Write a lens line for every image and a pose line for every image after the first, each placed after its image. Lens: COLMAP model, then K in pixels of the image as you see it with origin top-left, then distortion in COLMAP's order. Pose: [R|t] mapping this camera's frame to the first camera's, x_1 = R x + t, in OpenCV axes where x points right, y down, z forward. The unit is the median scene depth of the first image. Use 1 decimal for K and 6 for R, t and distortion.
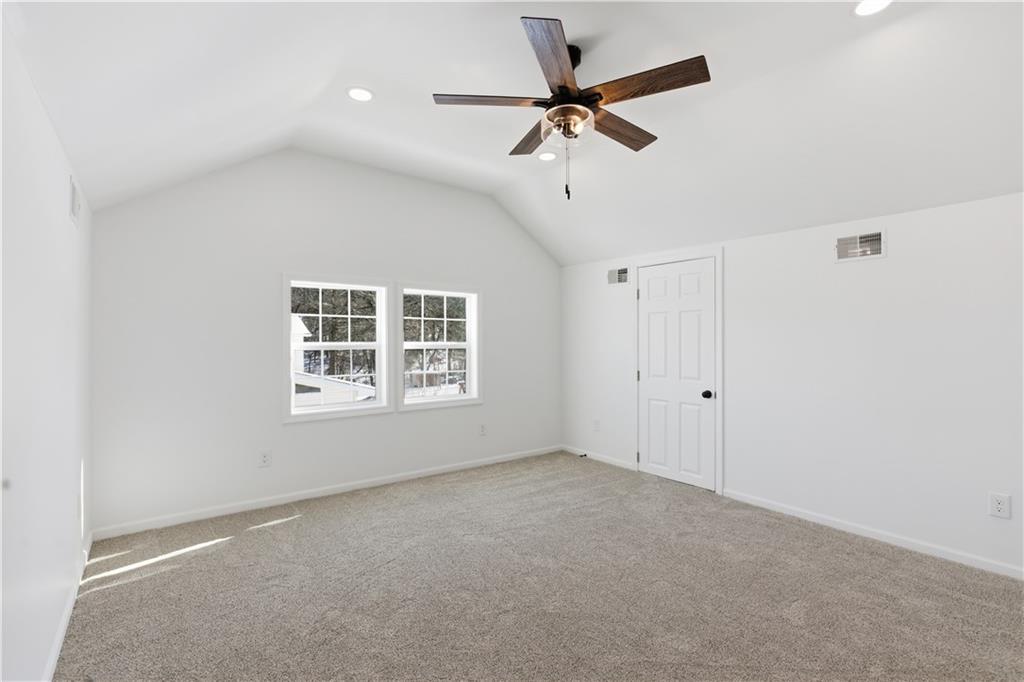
lens RADIAL K [[471.8, 0, 522.6], [0, 471.8, 340.4], [0, 0, 1]] dist [-0.000161, 0.000305]
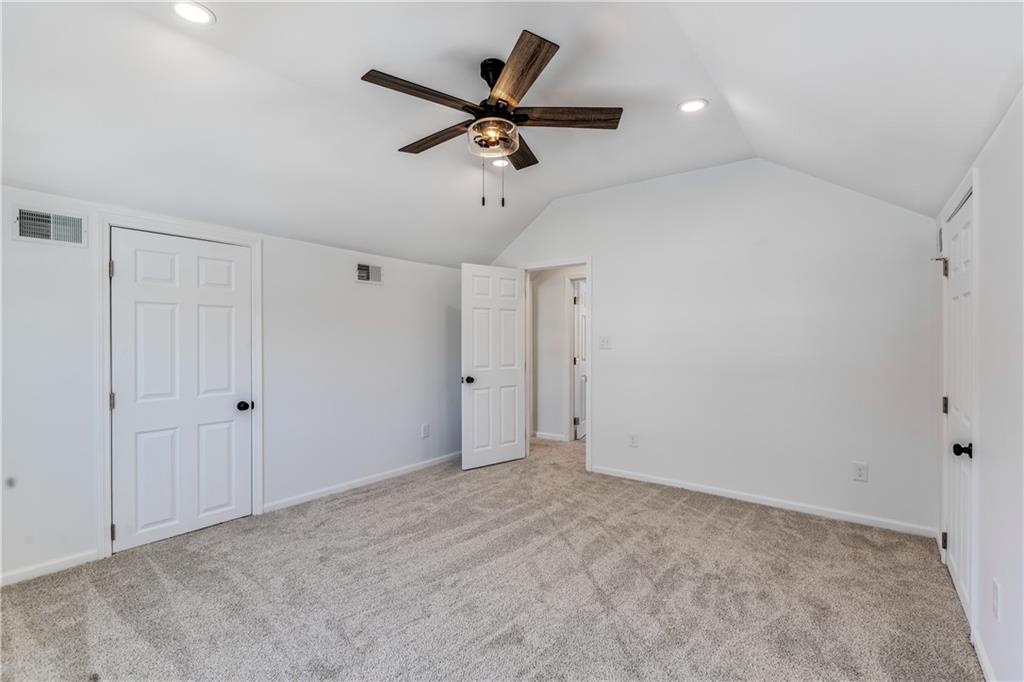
lens RADIAL K [[471.8, 0, 522.6], [0, 471.8, 340.4], [0, 0, 1]] dist [-0.000161, 0.000305]
pose [[-0.283470, -0.001158, 0.958980, -0.579168], [0.001079, 0.999998, 0.001526, -0.005832], [-0.958980, 0.001467, -0.283468, 0.758971]]
